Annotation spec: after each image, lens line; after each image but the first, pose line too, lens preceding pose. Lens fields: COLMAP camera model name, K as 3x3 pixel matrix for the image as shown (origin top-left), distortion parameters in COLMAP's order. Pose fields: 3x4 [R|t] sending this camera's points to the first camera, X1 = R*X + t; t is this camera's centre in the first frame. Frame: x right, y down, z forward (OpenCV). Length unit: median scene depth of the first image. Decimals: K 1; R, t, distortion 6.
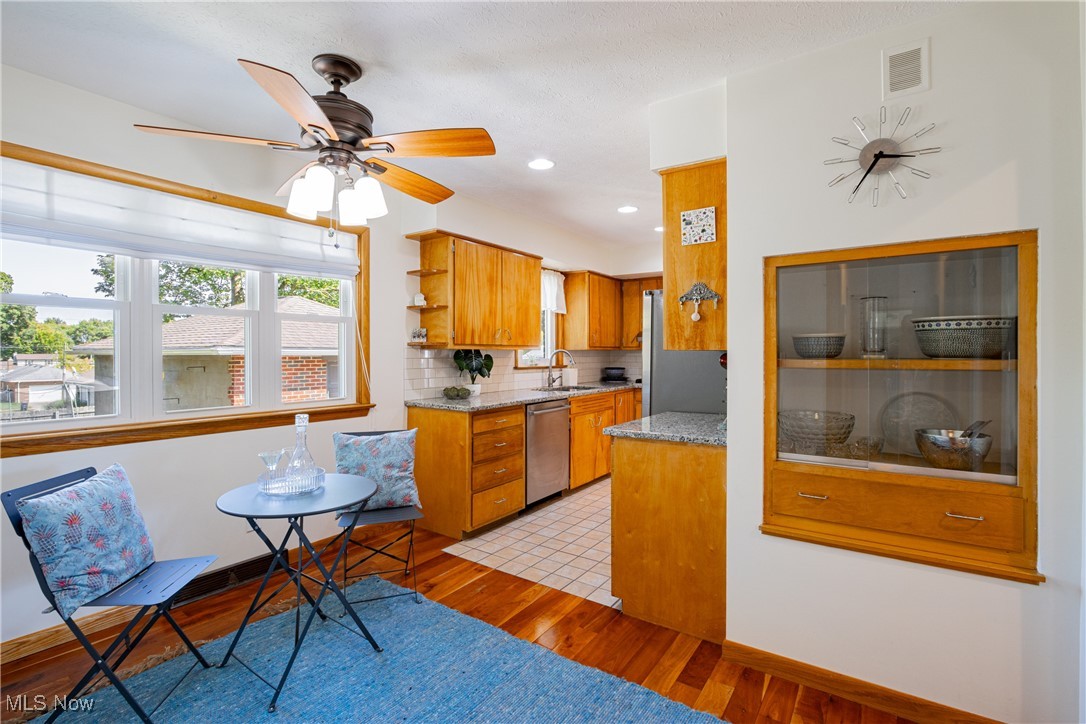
lens RADIAL K [[509.2, 0, 543.0], [0, 509.2, 362.0], [0, 0, 1]] dist [0.000936, 0.000084]
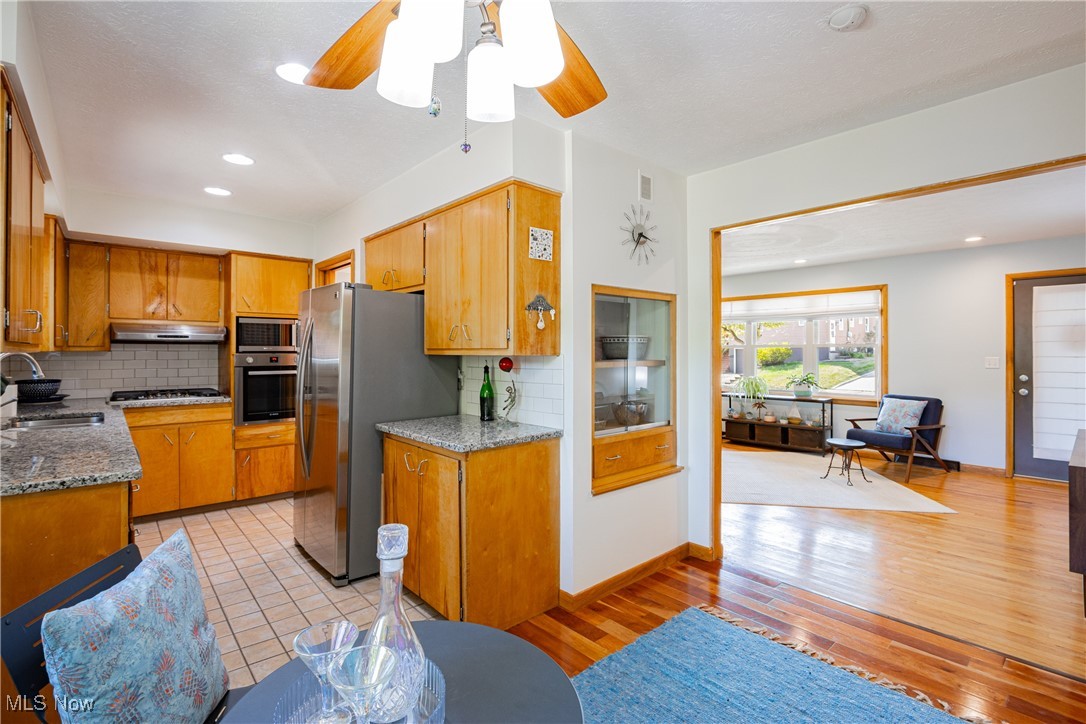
lens RADIAL K [[497.3, 0, 543.0], [0, 497.3, 362.0], [0, 0, 1]] dist [-0.003278, -0.000206]
pose [[0.246689, -0.017206, 0.968942, -0.755951], [0.016741, 0.999769, 0.013491, -0.023953], [-0.968950, 0.012893, 0.246920, 0.736174]]
